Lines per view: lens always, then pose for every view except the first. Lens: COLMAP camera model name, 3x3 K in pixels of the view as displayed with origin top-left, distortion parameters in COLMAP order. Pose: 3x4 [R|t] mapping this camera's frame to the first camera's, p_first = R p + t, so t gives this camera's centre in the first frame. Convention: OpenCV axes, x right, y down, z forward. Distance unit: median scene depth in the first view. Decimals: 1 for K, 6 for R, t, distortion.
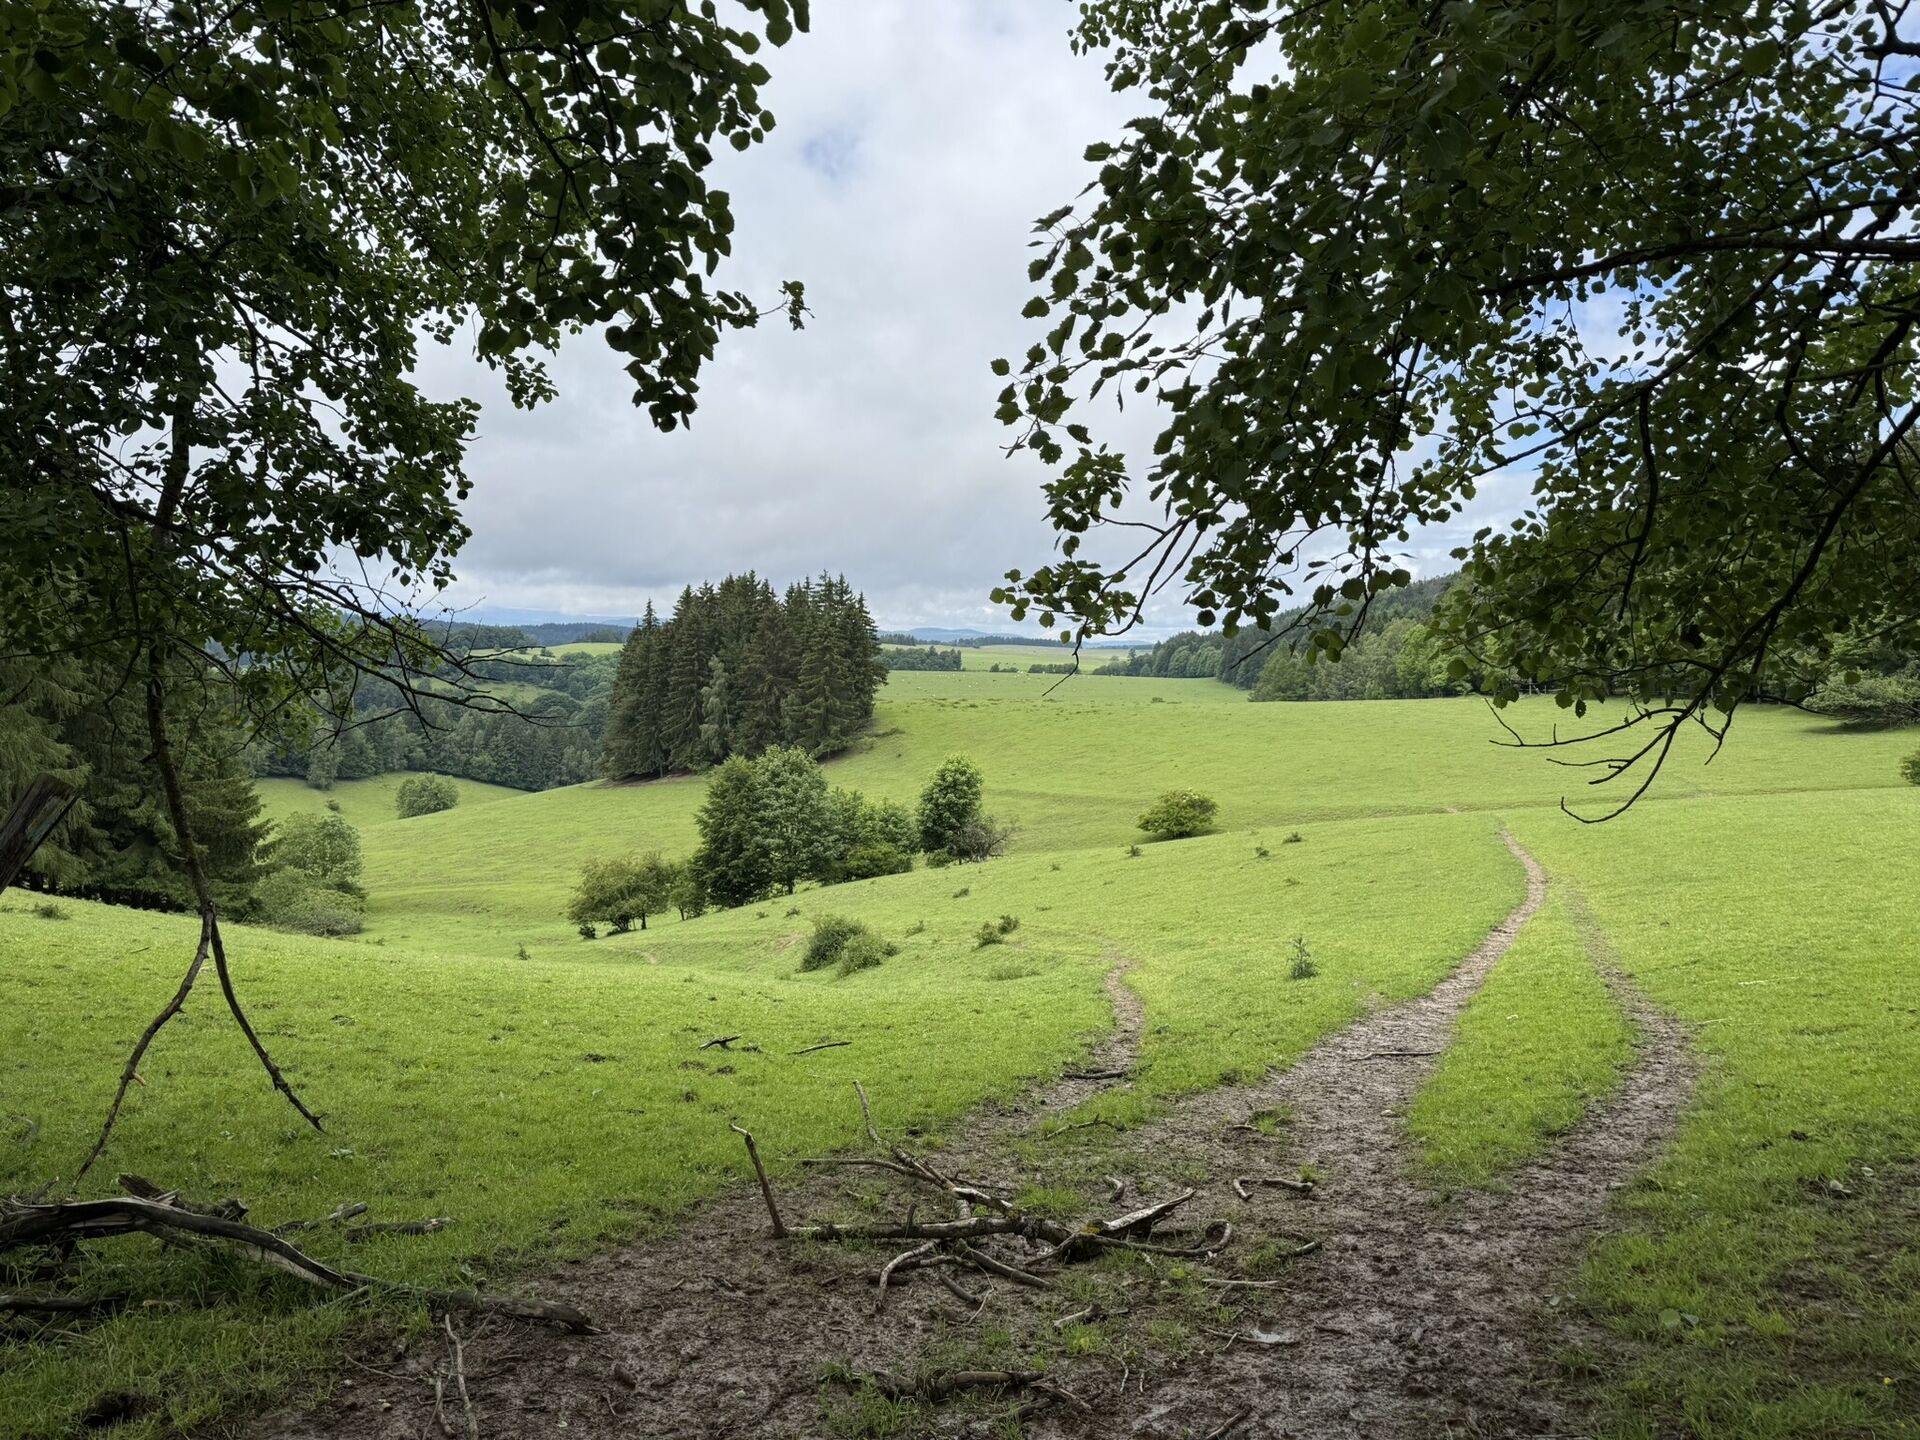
lens RADIAL K [[1299.1, 0, 960.0], [0, 1299.1, 720.0], [0, 0, 1]] dist [0.156731, -0.231417]
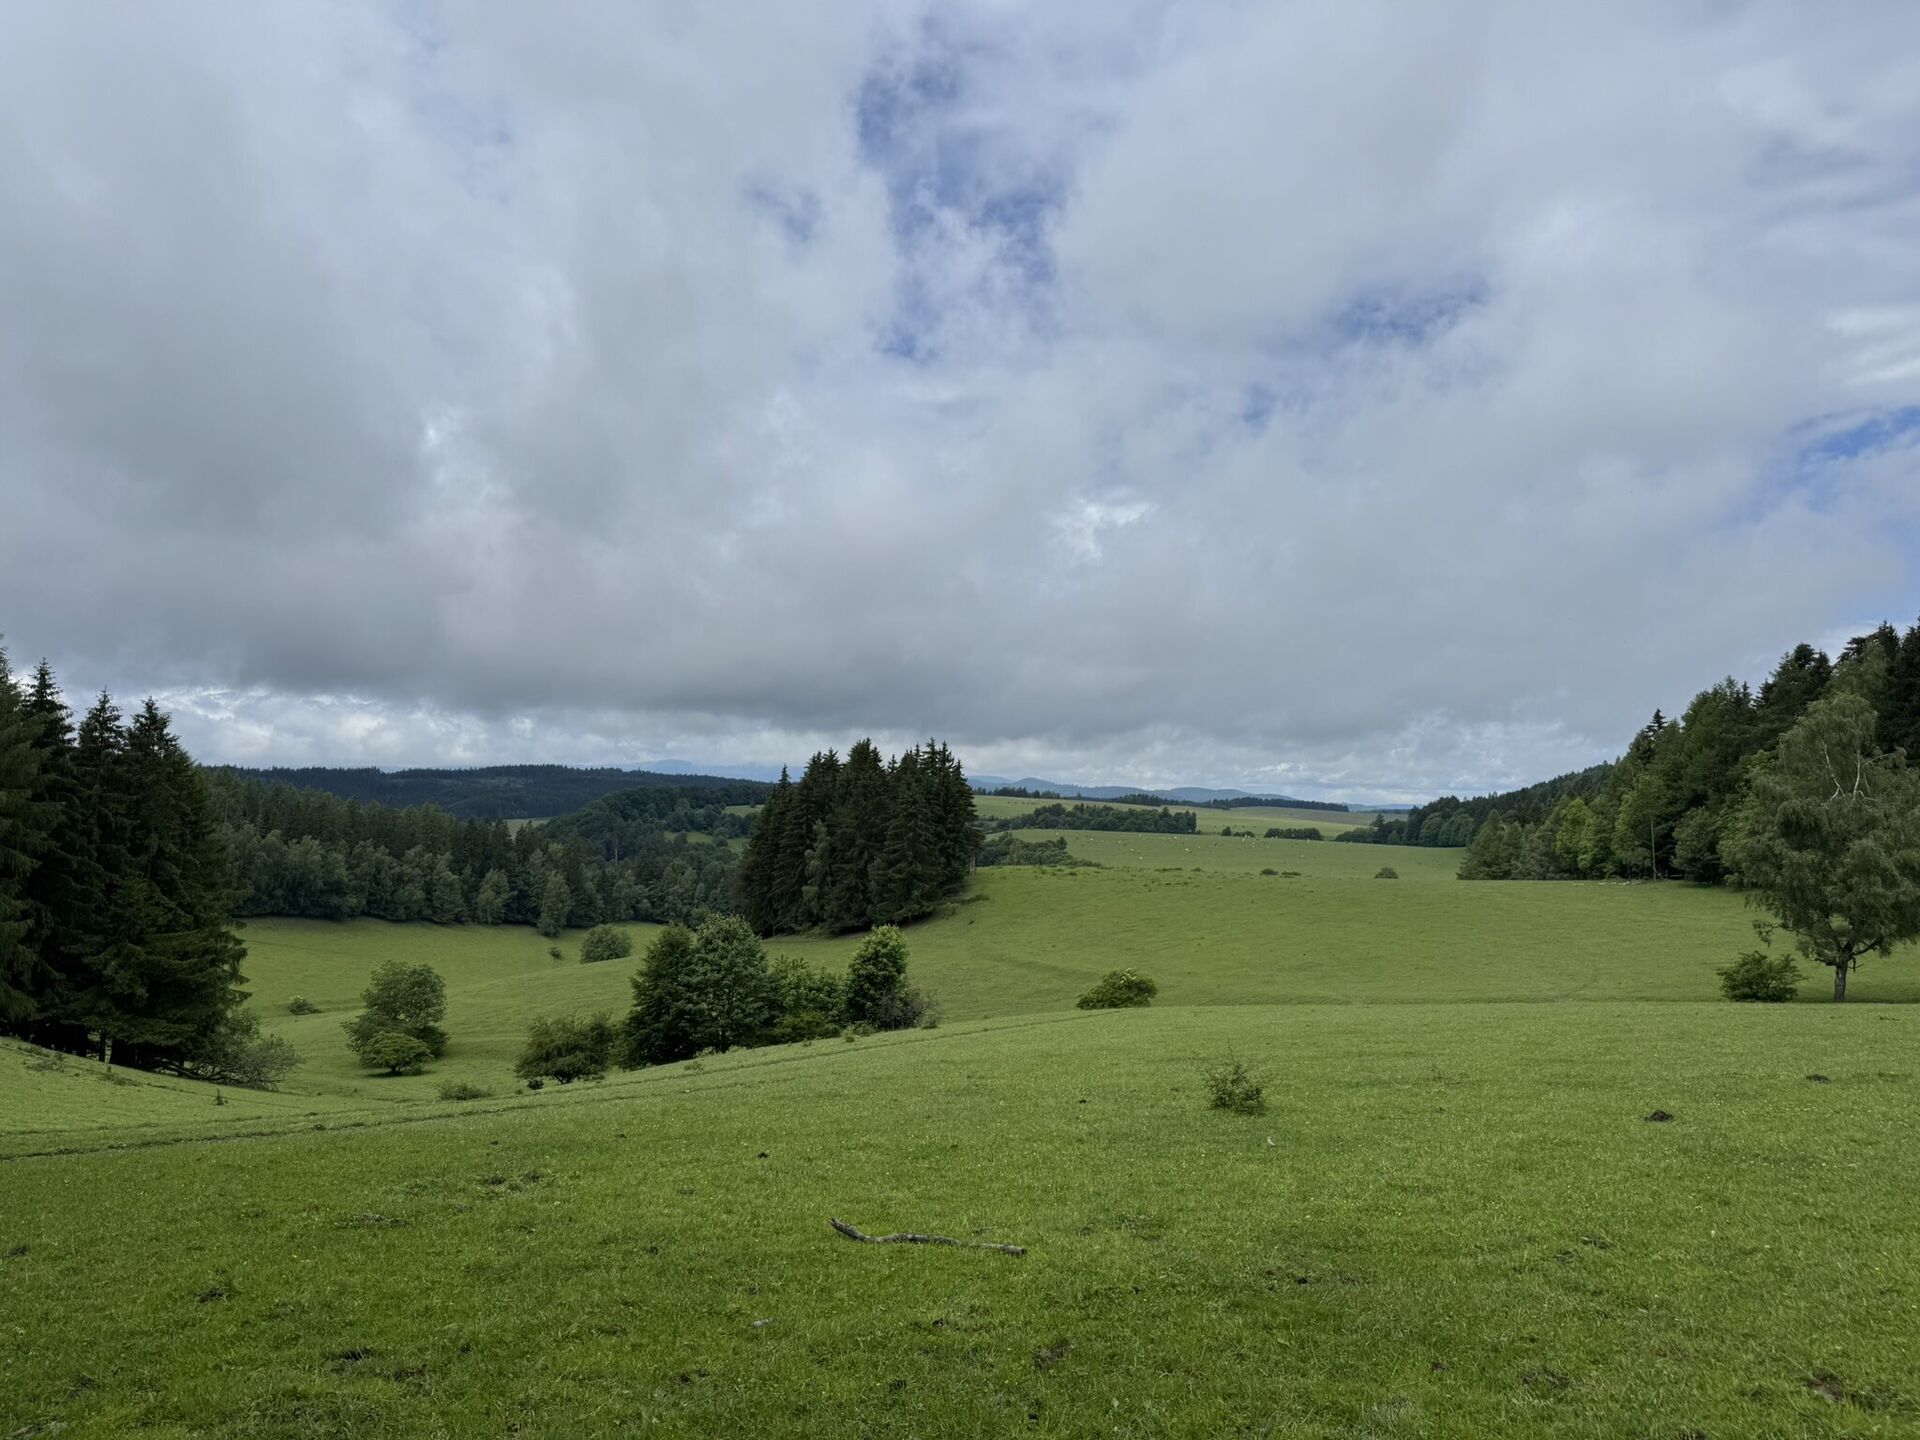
lens RADIAL K [[1299.1, 0, 960.0], [0, 1299.1, 720.0], [0, 0, 1]] dist [0.156731, -0.231417]
pose [[0.979730, 0.000390, -0.200322, 0.138730], [-0.024658, 0.992629, -0.118662, -0.007791], [0.198799, 0.121196, 0.972518, -0.008434]]
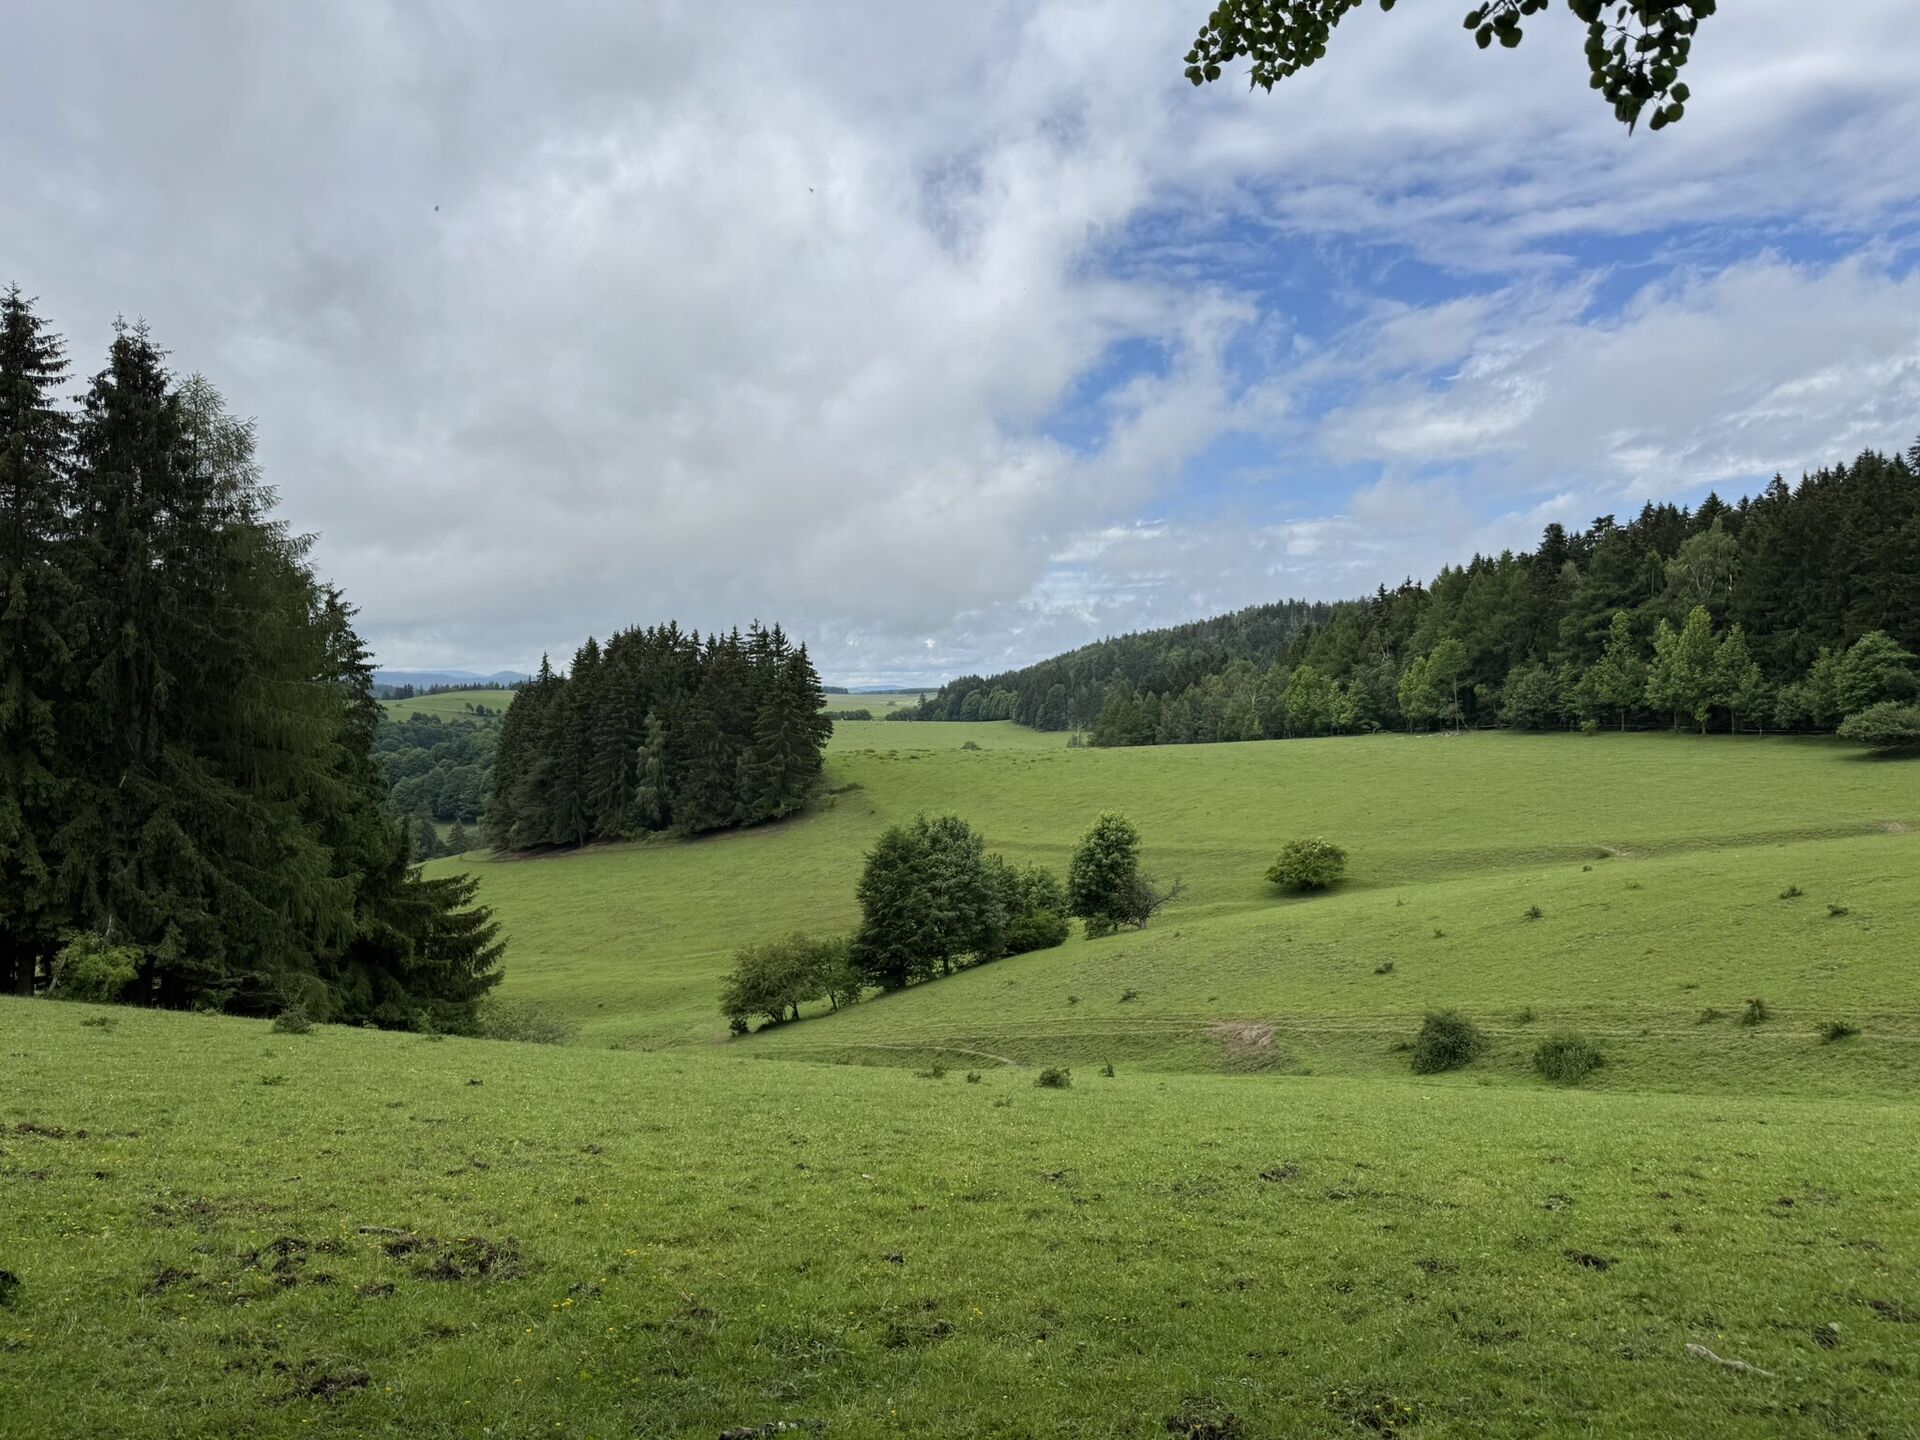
lens RADIAL K [[1299.1, 0, 960.0], [0, 1299.1, 720.0], [0, 0, 1]] dist [0.156731, -0.231417]
pose [[0.981967, -0.026111, 0.187239, -0.150851], [0.032627, 0.998962, -0.031801, -0.007254], [-0.186214, 0.037336, 0.981800, 0.043683]]
